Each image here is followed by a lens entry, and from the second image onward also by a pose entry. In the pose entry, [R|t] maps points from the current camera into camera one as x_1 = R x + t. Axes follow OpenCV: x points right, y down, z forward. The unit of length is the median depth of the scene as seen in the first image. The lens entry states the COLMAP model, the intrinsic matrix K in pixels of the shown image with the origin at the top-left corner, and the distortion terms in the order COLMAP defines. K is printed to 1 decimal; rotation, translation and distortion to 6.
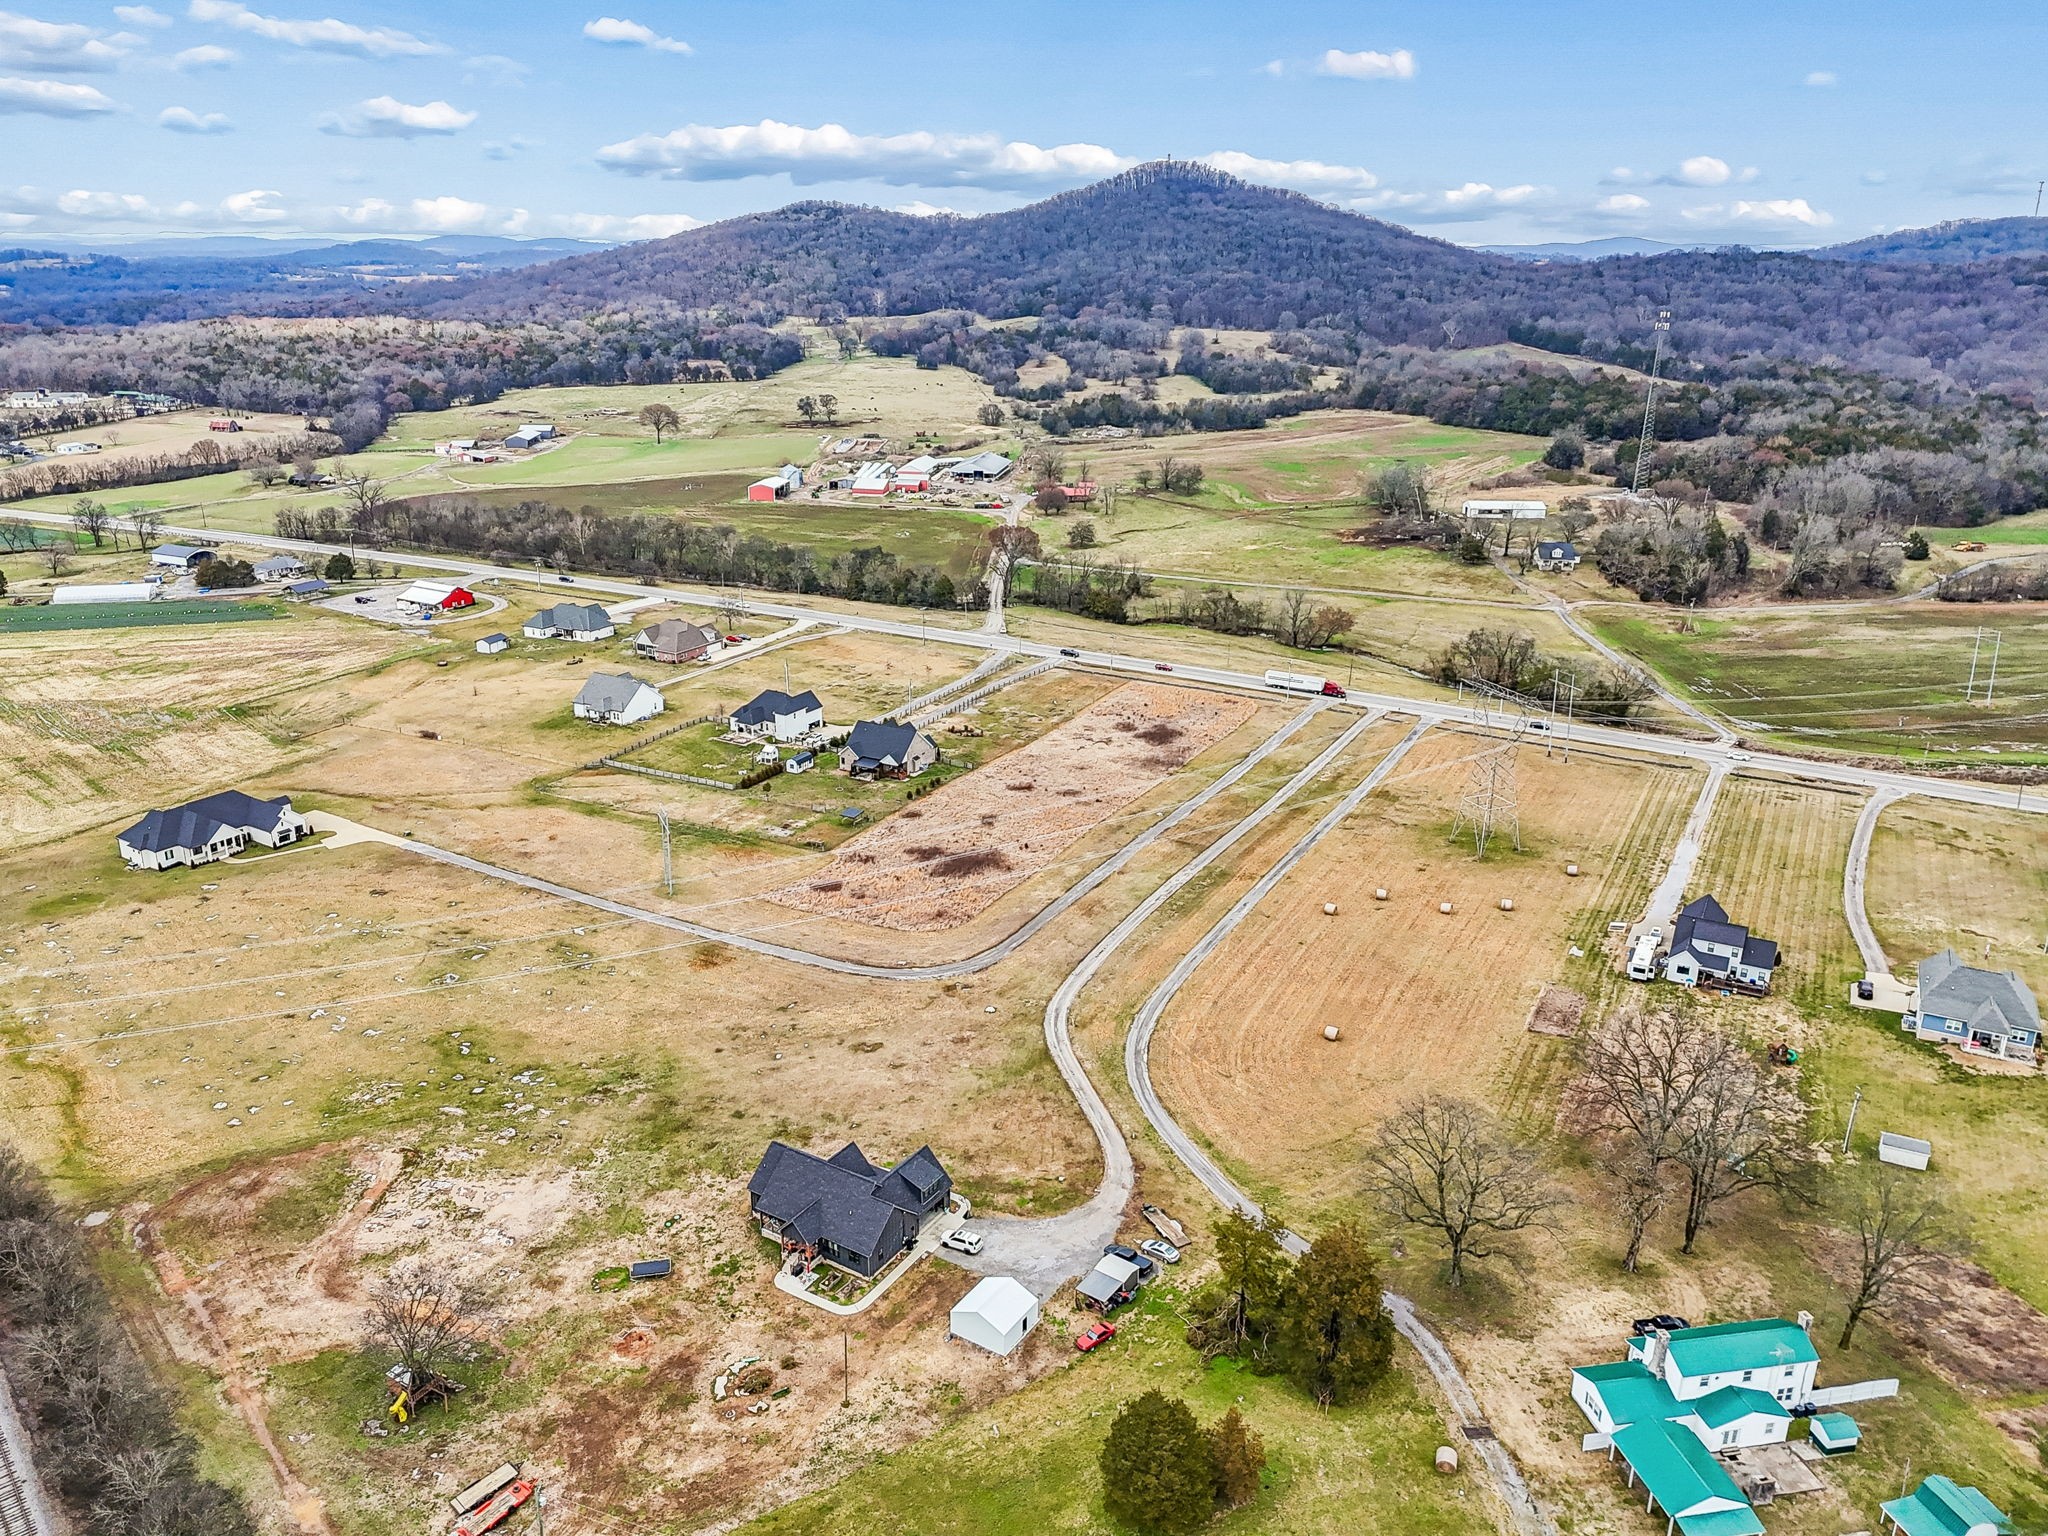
lens RADIAL K [[1505.6, 0, 1015.5], [0, 1505.6, 771.8], [0, 0, 1]] dist [0.084376, -0.090702]
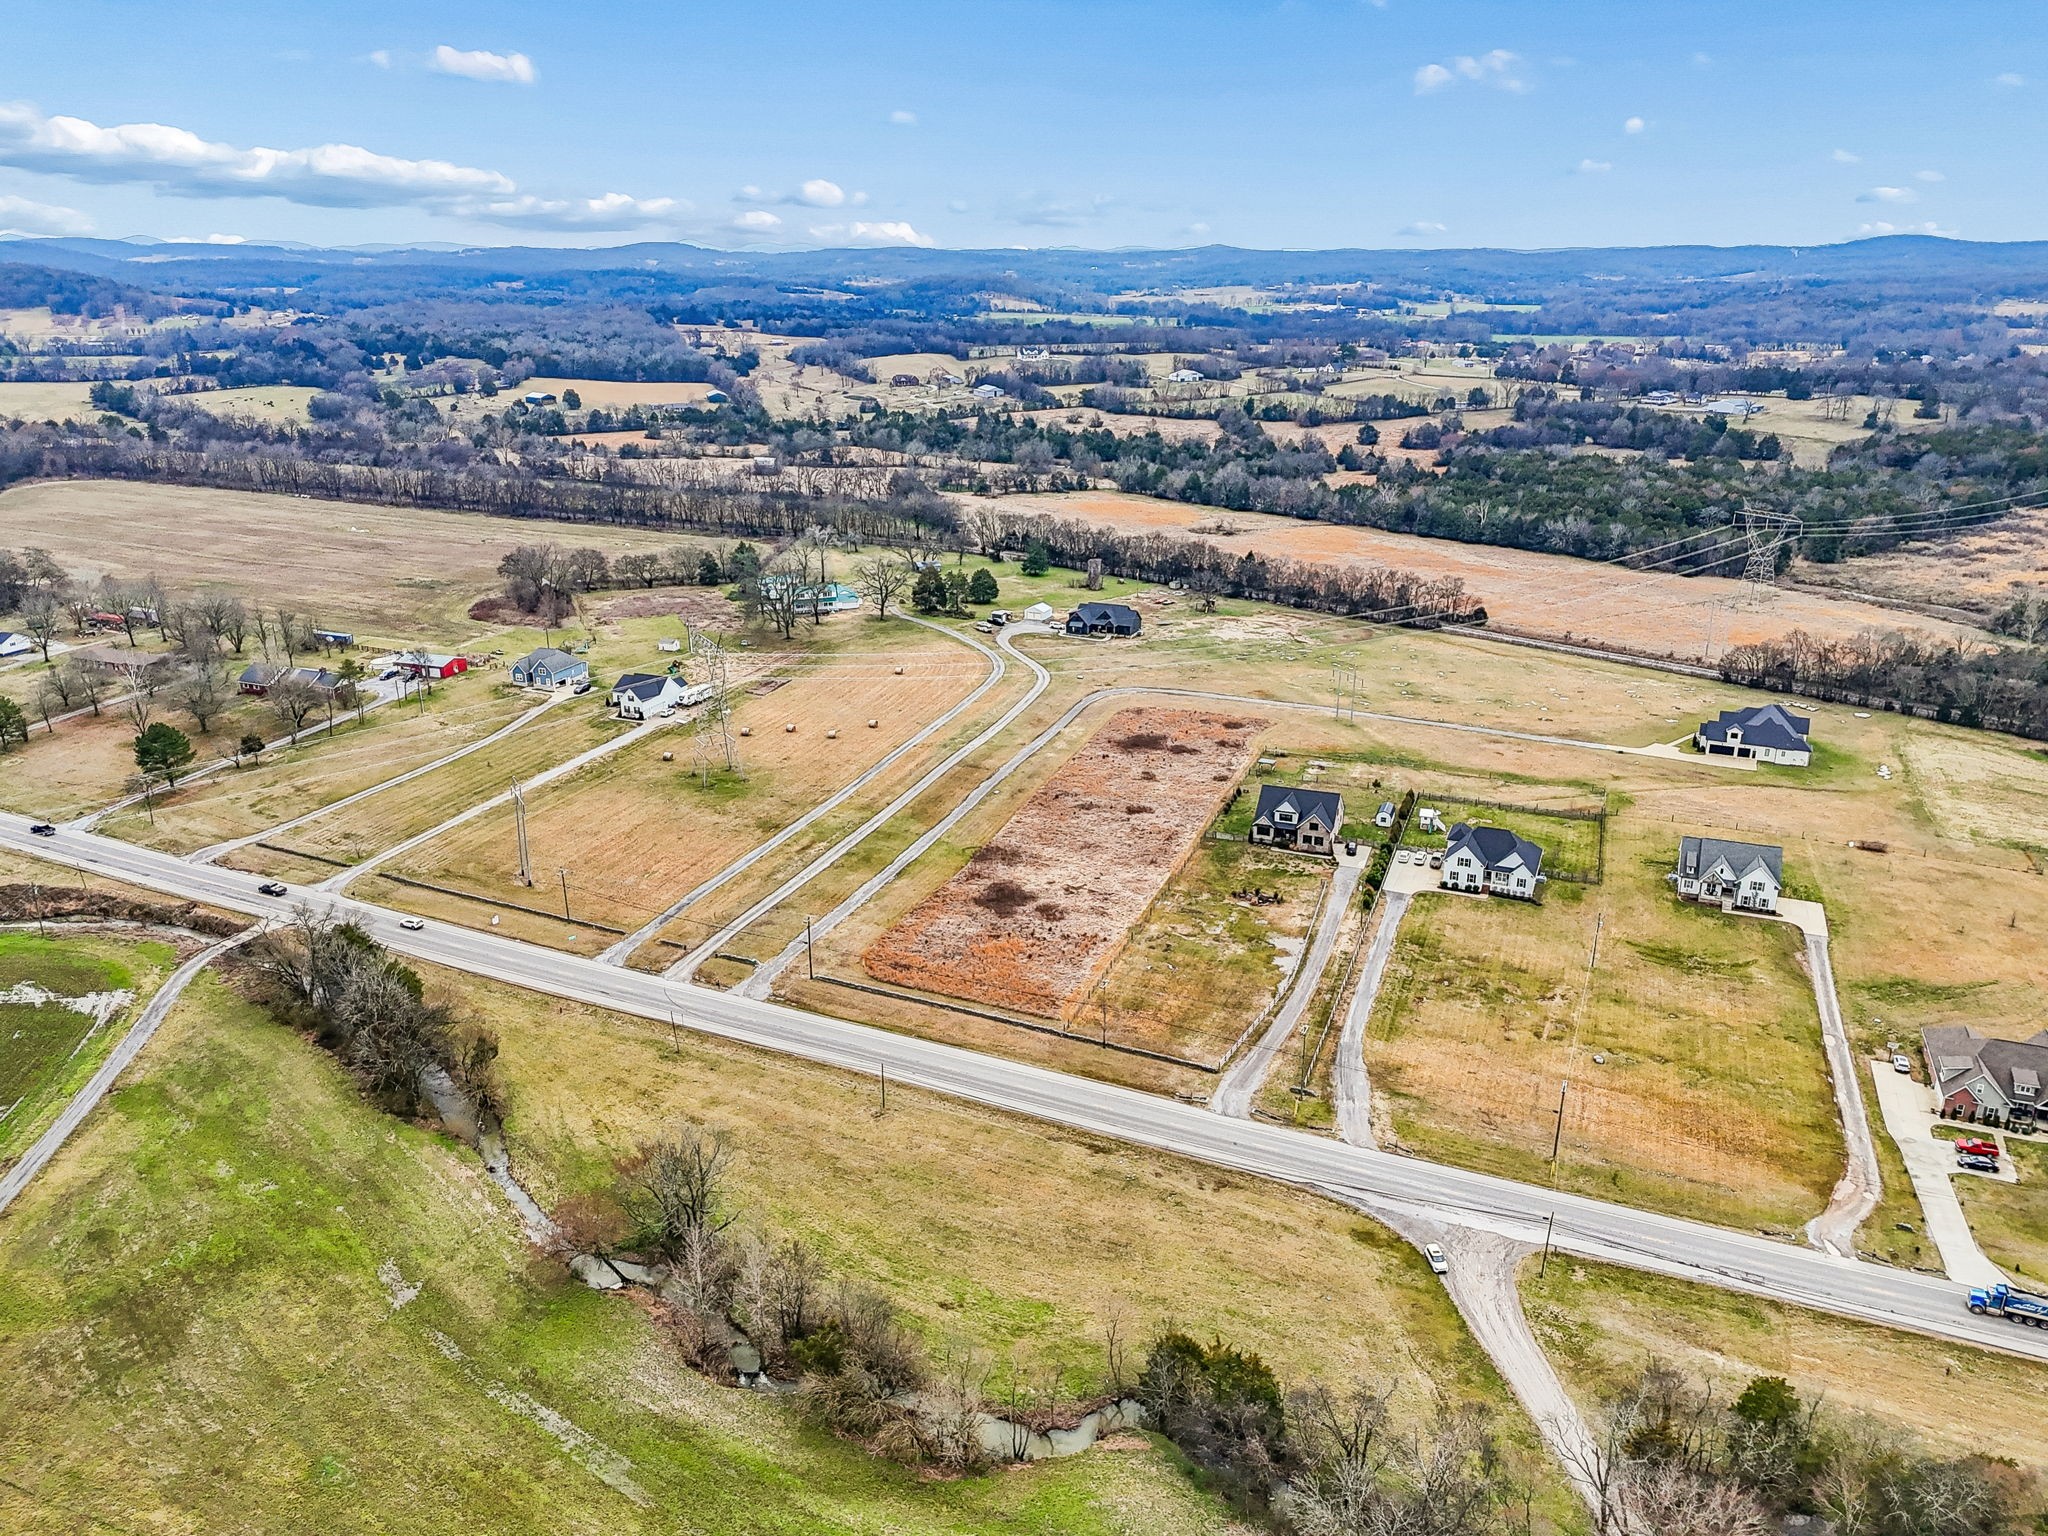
lens RADIAL K [[1505.6, 0, 1015.5], [0, 1505.6, 771.8], [0, 0, 1]] dist [0.084376, -0.090702]
pose [[-0.991643, 0.037478, -0.123448, 0.174600], [-0.047240, 0.784935, 0.617774, -0.523982], [0.120051, 0.618443, -0.776605, 1.485564]]
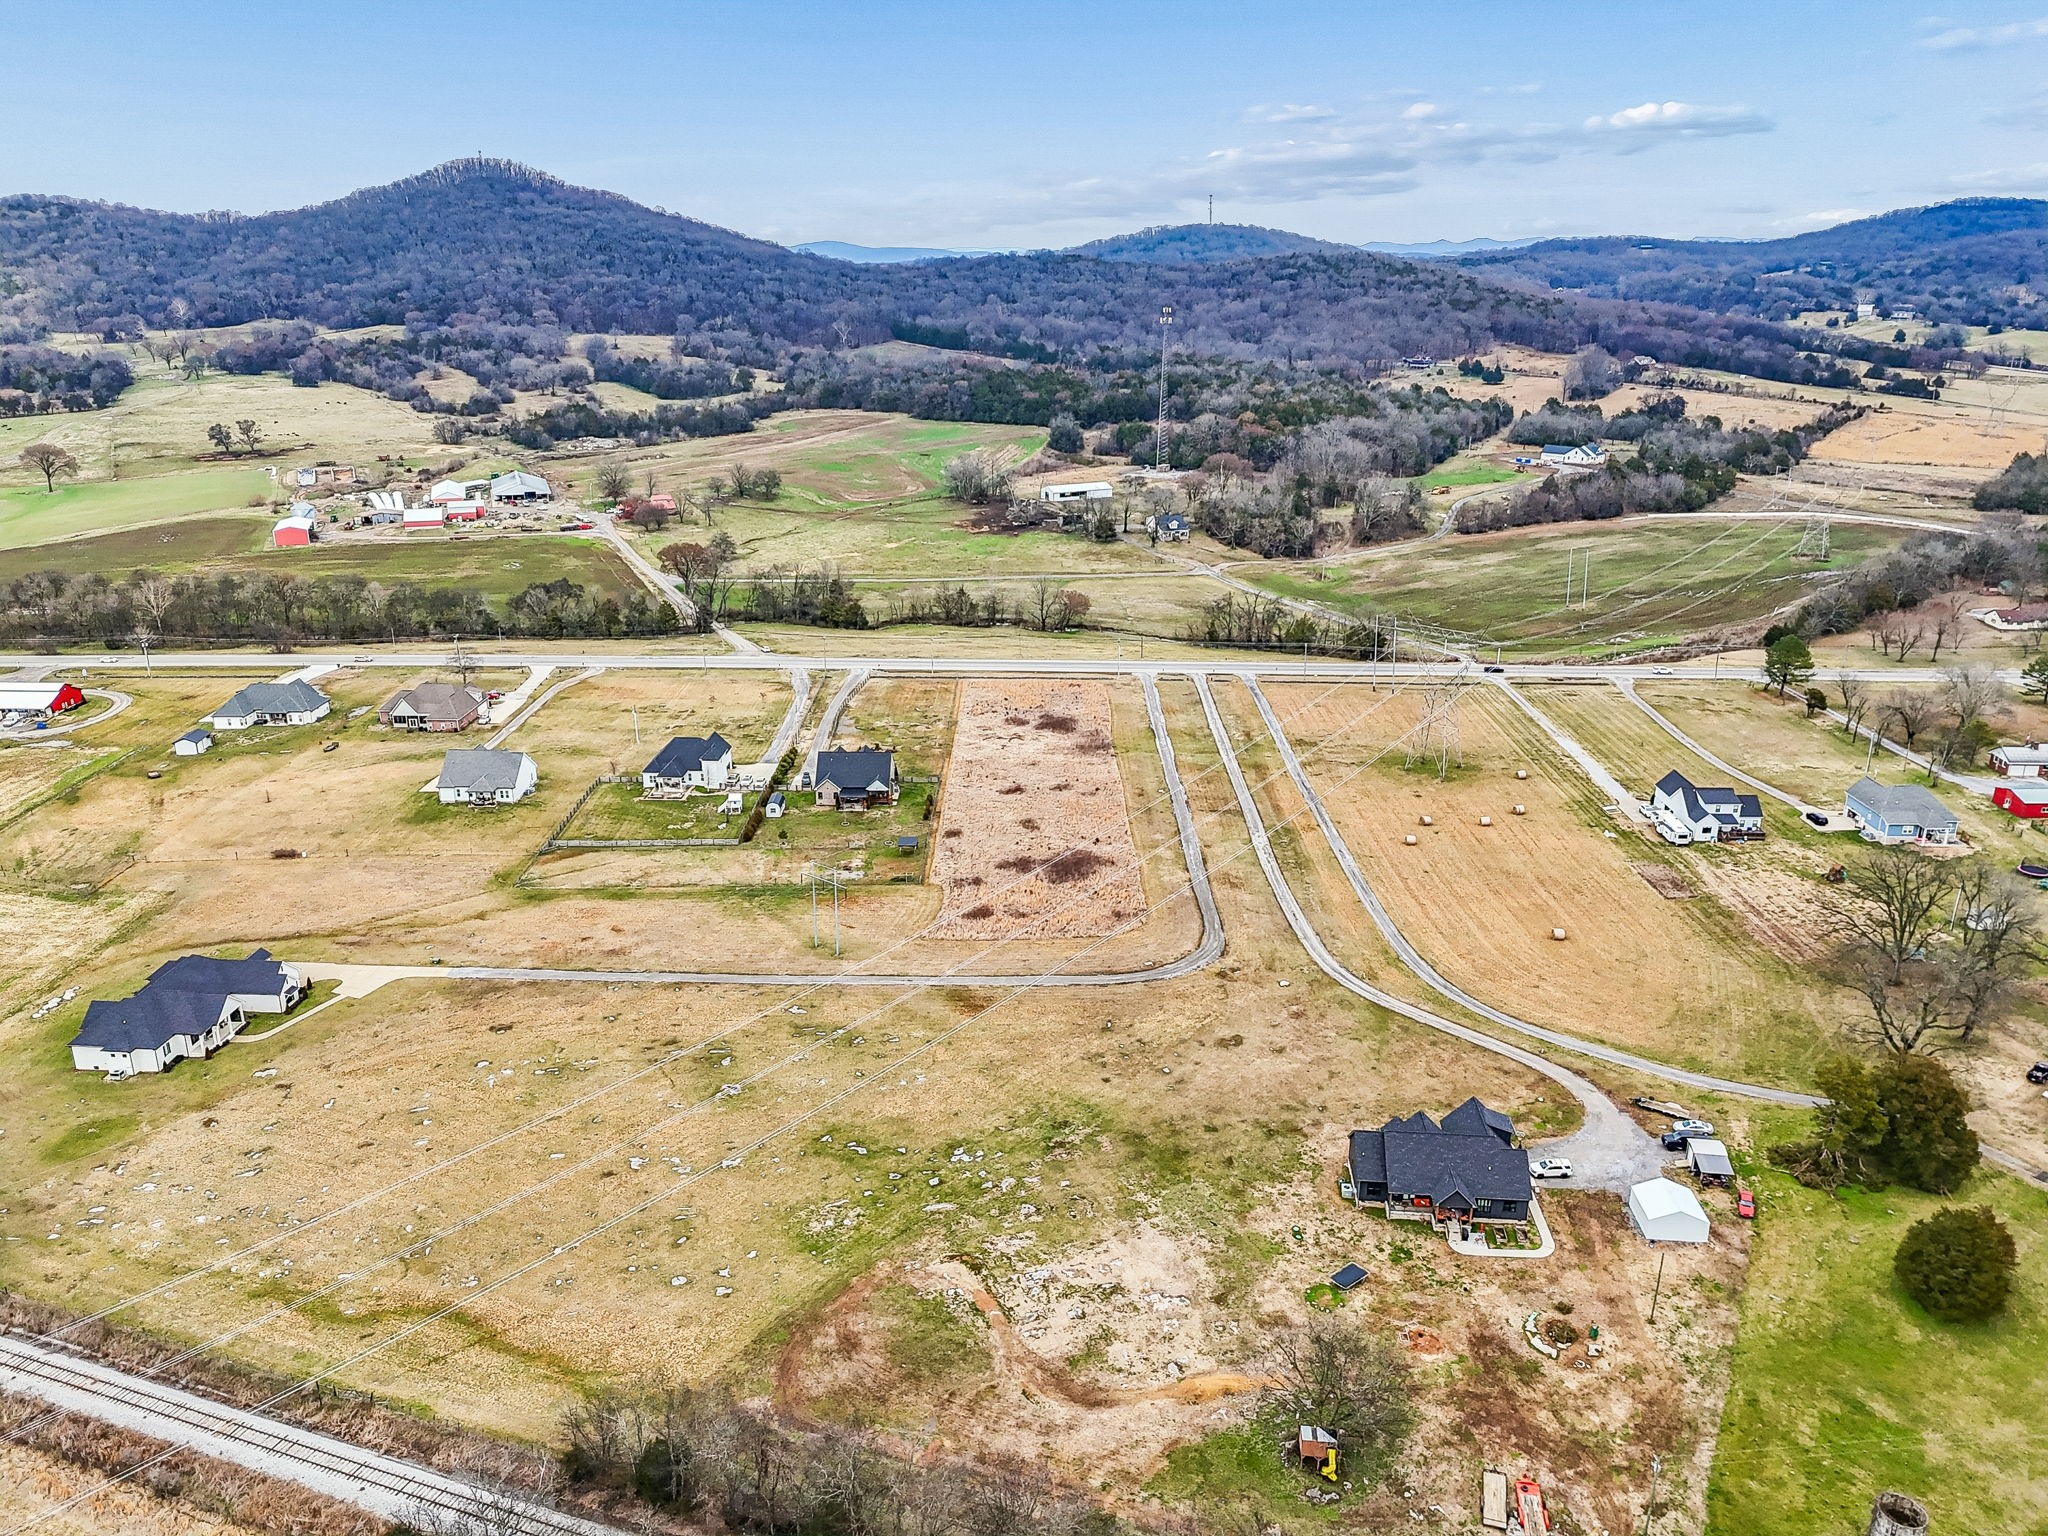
lens RADIAL K [[1499.3, 0, 1018.9], [0, 1499.3, 770.5], [0, 0, 1]] dist [0.078154, -0.075921]
pose [[0.883526, -0.160561, 0.440003, -0.367911], [0.160826, 0.986290, 0.036968, -0.033348], [-0.439906, 0.038102, 0.897235, 0.084272]]
